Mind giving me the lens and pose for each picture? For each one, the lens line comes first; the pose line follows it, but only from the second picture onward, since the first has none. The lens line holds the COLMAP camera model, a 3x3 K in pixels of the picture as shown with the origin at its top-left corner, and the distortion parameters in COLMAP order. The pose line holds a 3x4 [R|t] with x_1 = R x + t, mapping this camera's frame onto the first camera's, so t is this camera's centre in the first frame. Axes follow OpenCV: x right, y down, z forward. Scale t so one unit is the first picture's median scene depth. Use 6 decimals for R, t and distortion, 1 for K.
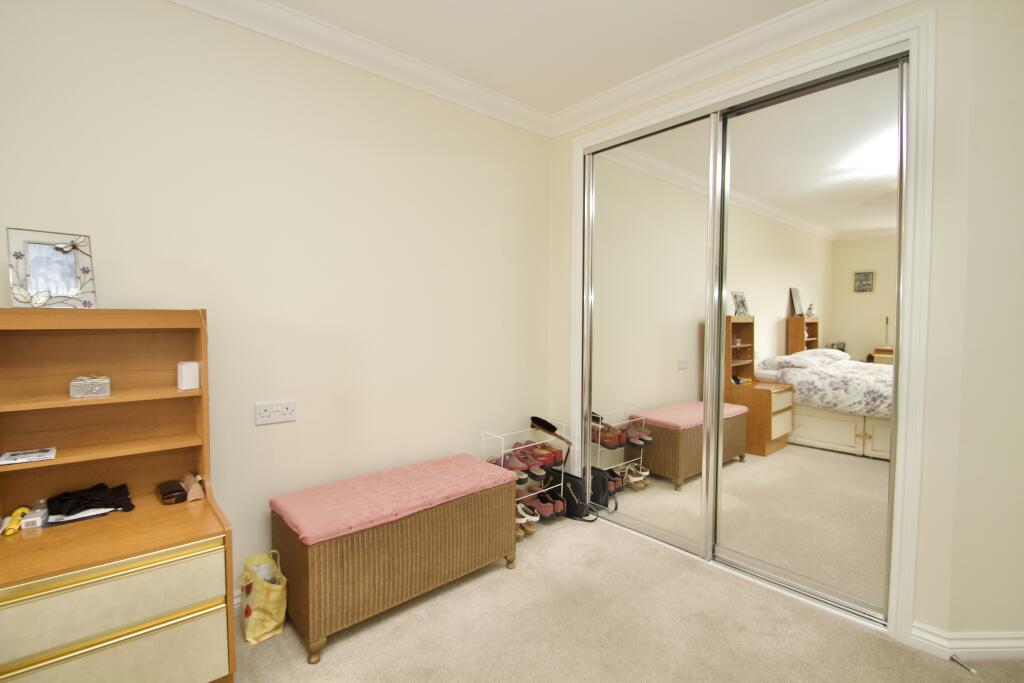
lens RADIAL K [[478.6, 0, 512.0], [0, 478.6, 341.5], [0, 0, 1]] dist [0.002654, -0.000070]
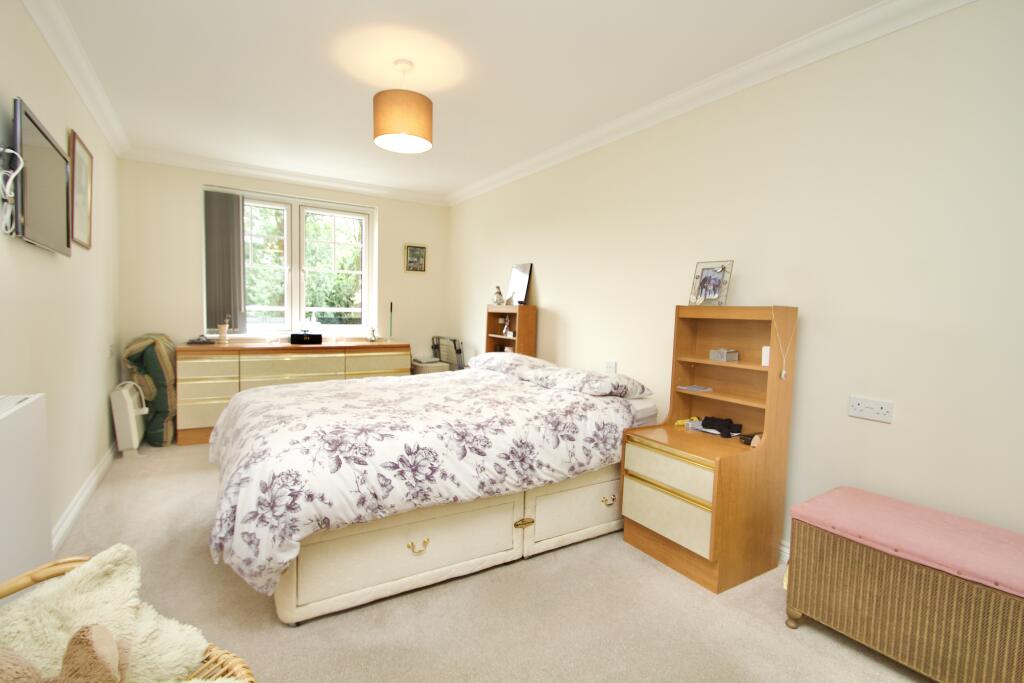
lens RADIAL K [[478.6, 0, 512.0], [0, 478.6, 341.5], [0, 0, 1]] dist [0.002654, -0.000070]
pose [[-0.139648, 0.057995, -0.988501, 0.741135], [-0.069758, 0.995227, 0.068245, -0.010573], [0.987741, 0.078486, -0.134936, 0.481705]]
